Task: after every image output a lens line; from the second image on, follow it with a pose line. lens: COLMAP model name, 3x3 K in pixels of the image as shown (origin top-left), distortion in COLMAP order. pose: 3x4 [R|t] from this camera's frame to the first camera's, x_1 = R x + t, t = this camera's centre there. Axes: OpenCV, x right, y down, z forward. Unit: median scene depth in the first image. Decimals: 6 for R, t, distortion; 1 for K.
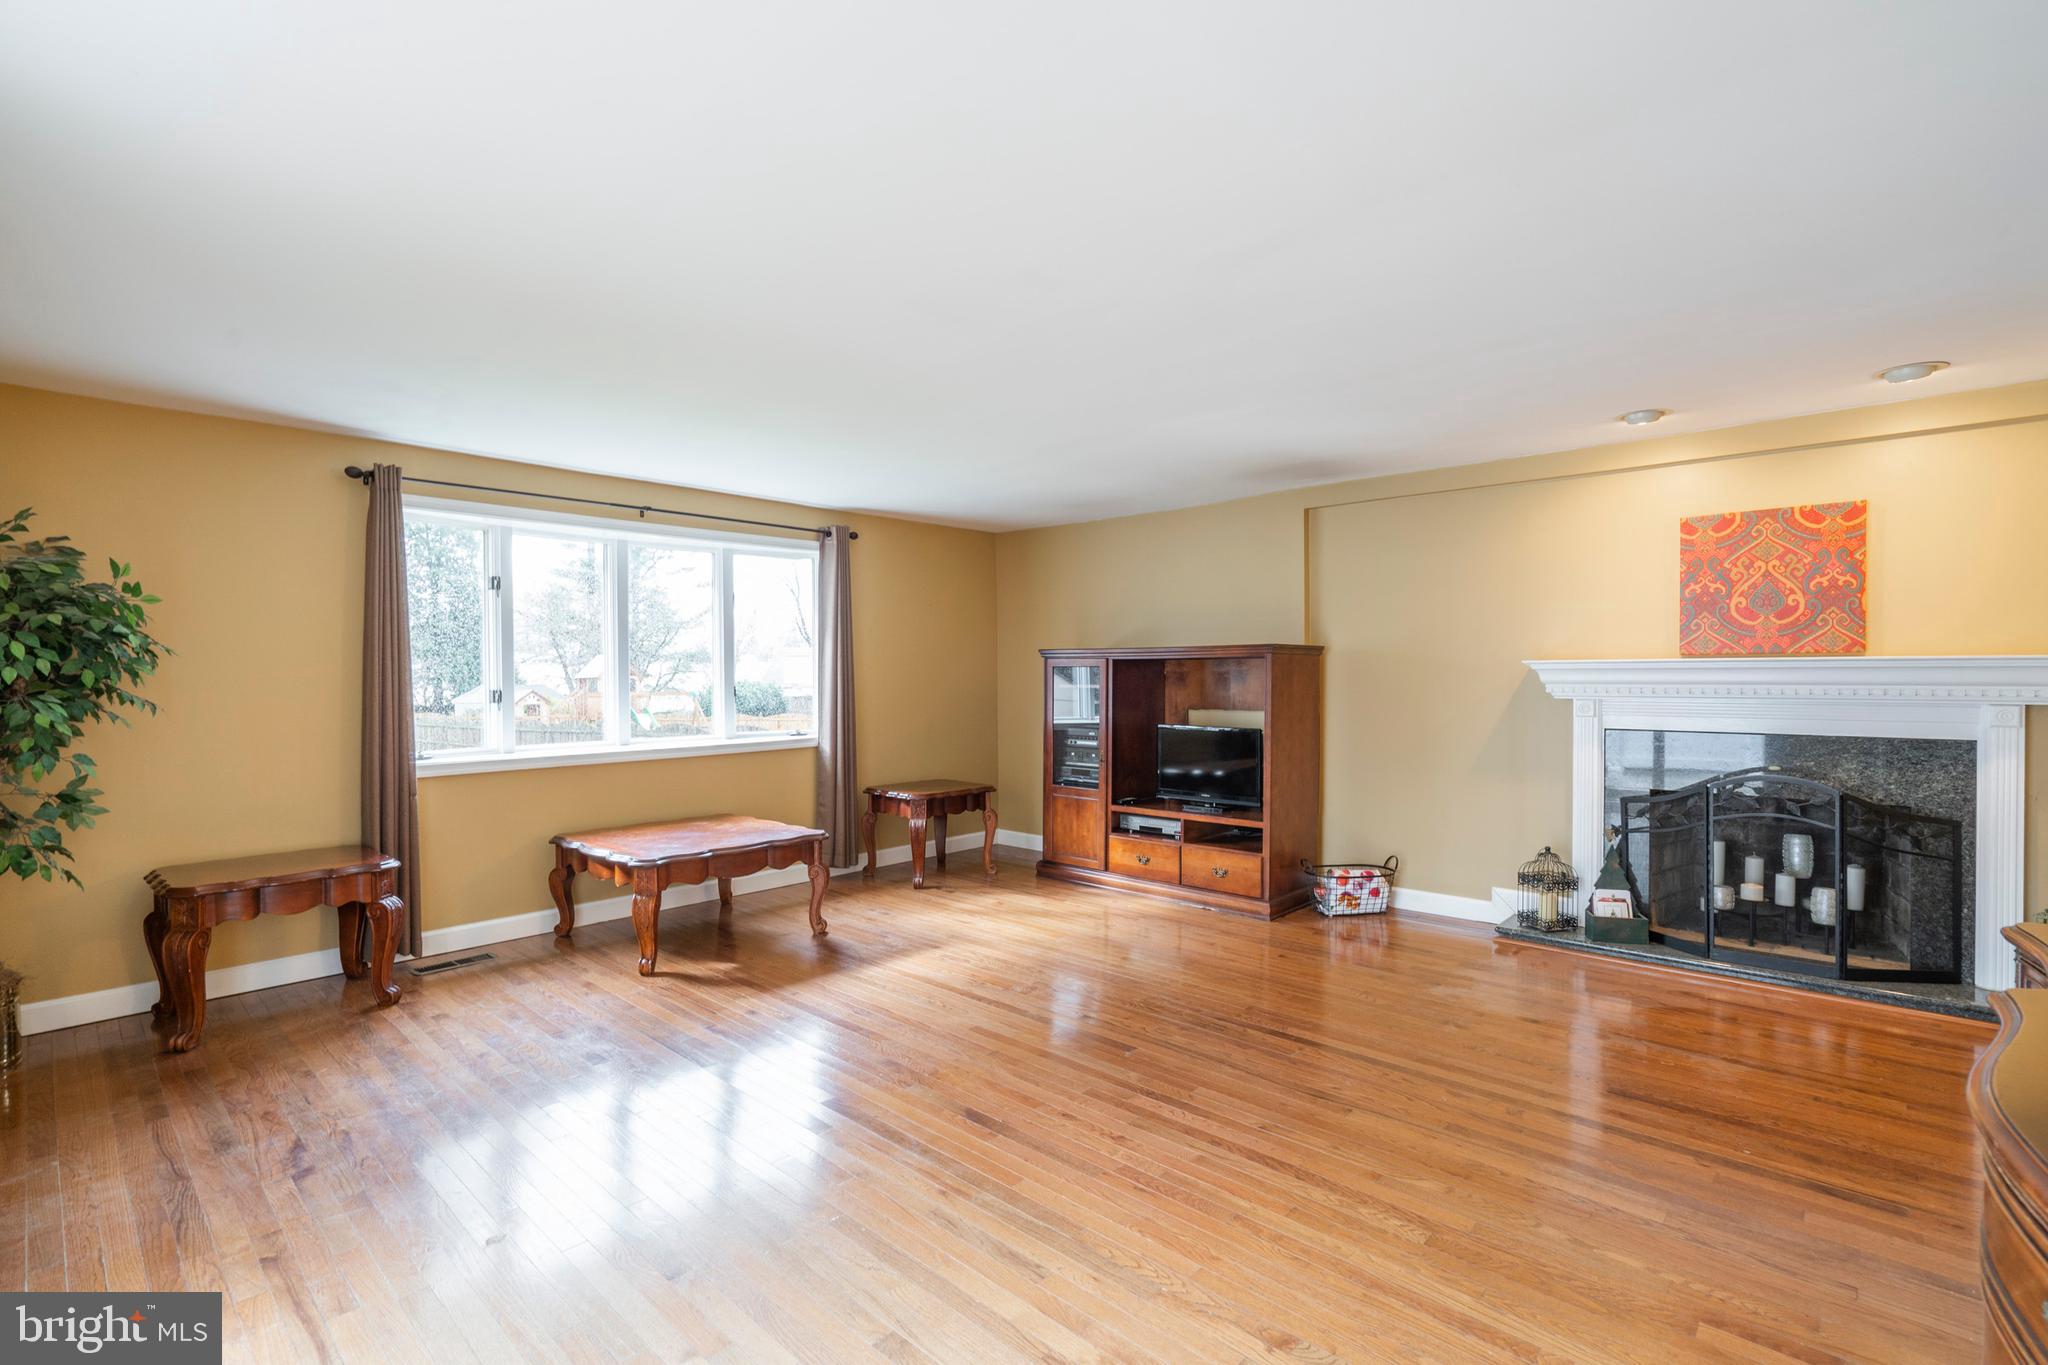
lens RADIAL K [[925.8, 0, 995.4], [0, 925.8, 675.4], [0, 0, 1]] dist [-0.011157, 0.000431]
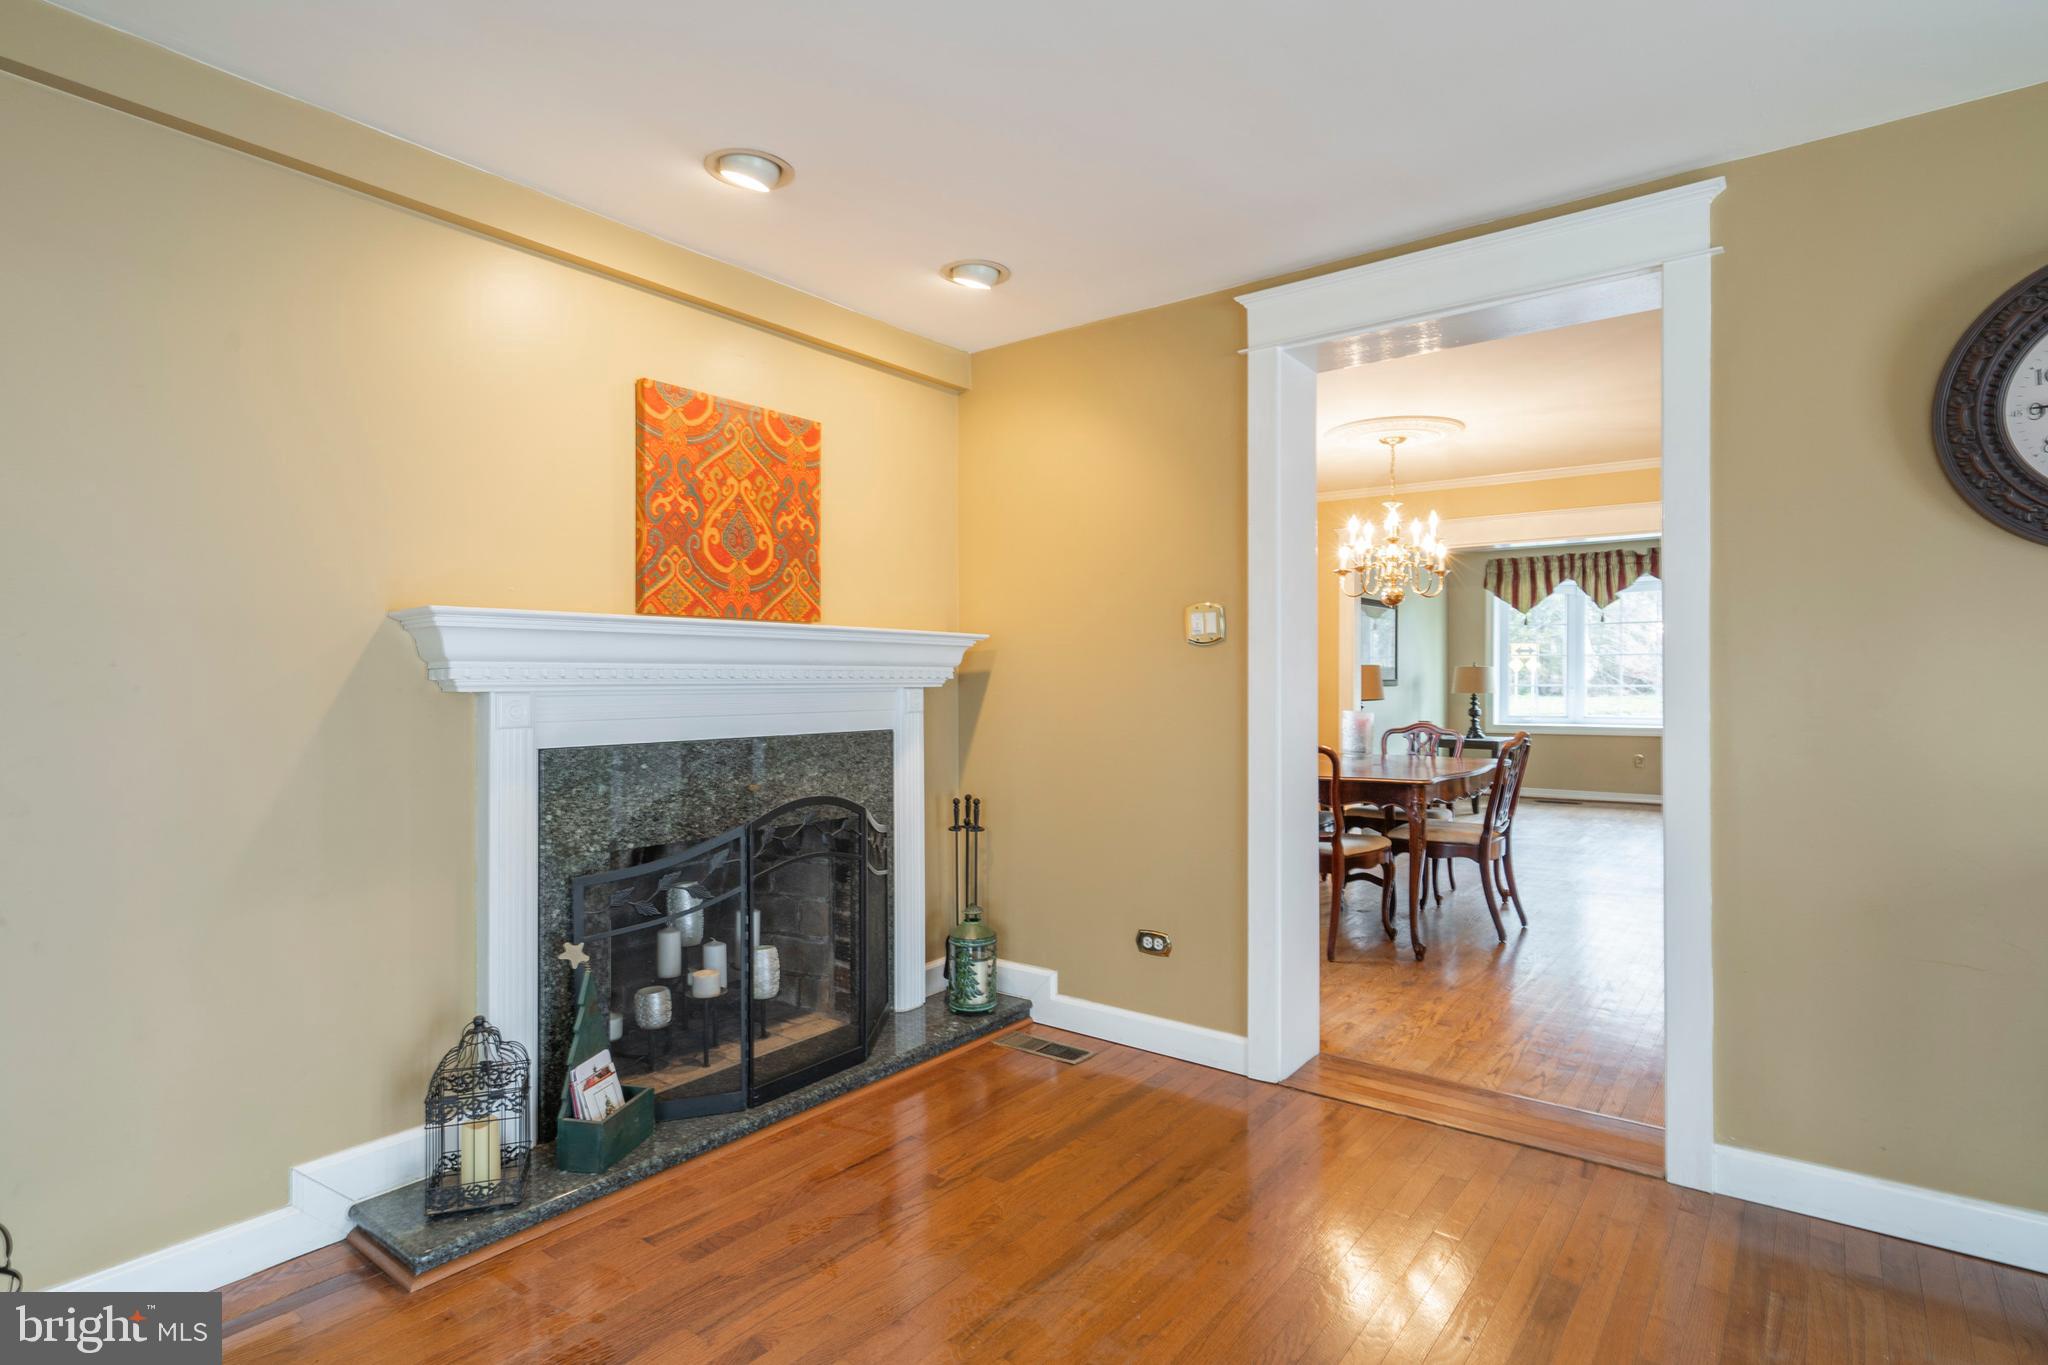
lens RADIAL K [[1057.0, 0, 1016.8], [0, 1057.0, 679.0], [0, 0, 1]] dist [0.004301, 0.001271]
pose [[-0.107529, 0.007796, 0.994171, 0.053808], [0.006273, 0.999955, -0.007162, 0.028198], [-0.994182, 0.005467, -0.107573, 0.895590]]
